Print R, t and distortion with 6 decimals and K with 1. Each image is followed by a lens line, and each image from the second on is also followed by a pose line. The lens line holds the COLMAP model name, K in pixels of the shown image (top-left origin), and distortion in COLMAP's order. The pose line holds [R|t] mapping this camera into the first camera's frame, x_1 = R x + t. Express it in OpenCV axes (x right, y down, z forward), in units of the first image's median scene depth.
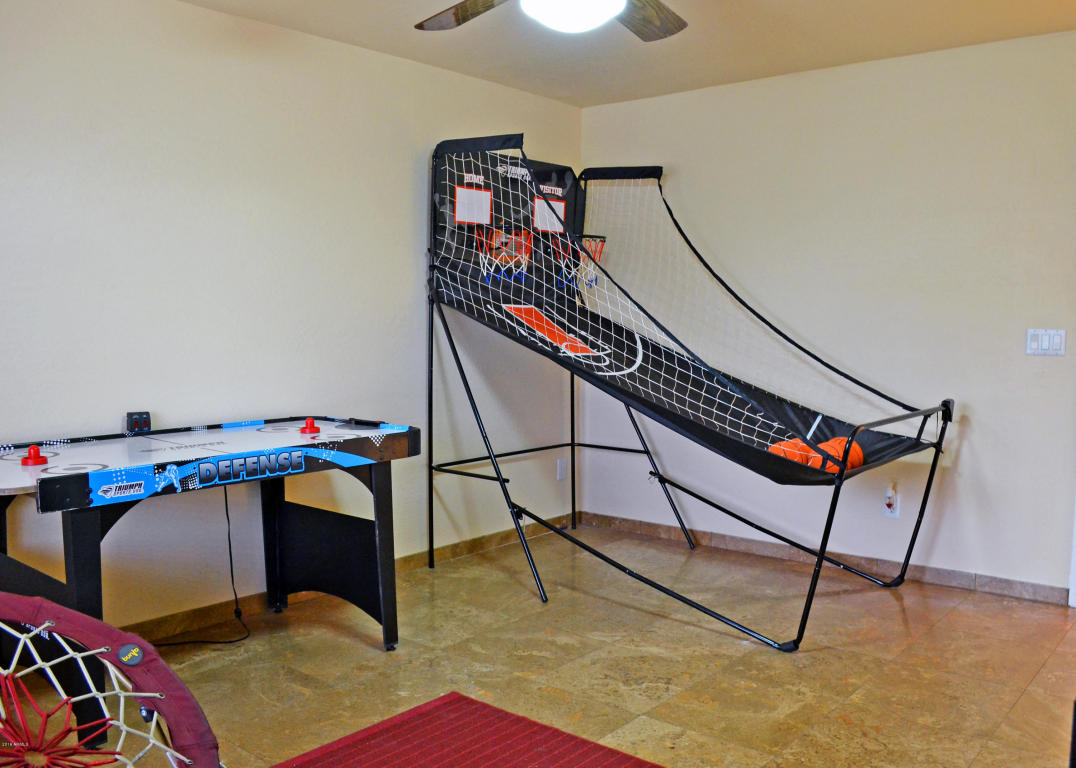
lens RADIAL K [[997.2, 0, 538.4], [0, 997.2, 384.3], [0, 0, 1]] dist [-0.093300, 0.000000]
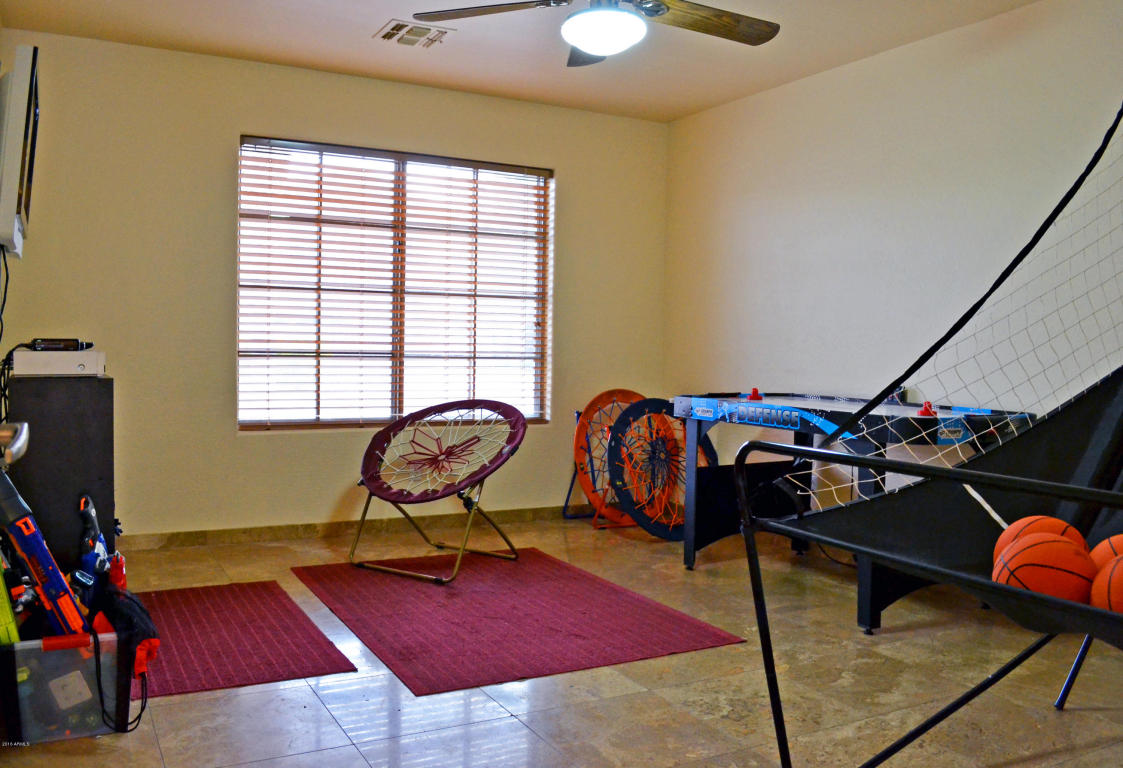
lens RADIAL K [[951.7, 0, 561.7], [0, 951.7, 383.1], [0, 0, 1]] dist [-0.012159, -0.003868]
pose [[-0.380354, 0.030351, -0.924343, 0.942580], [-0.089970, 0.993507, 0.069643, -0.022493], [0.920454, 0.109652, -0.375154, 1.171282]]
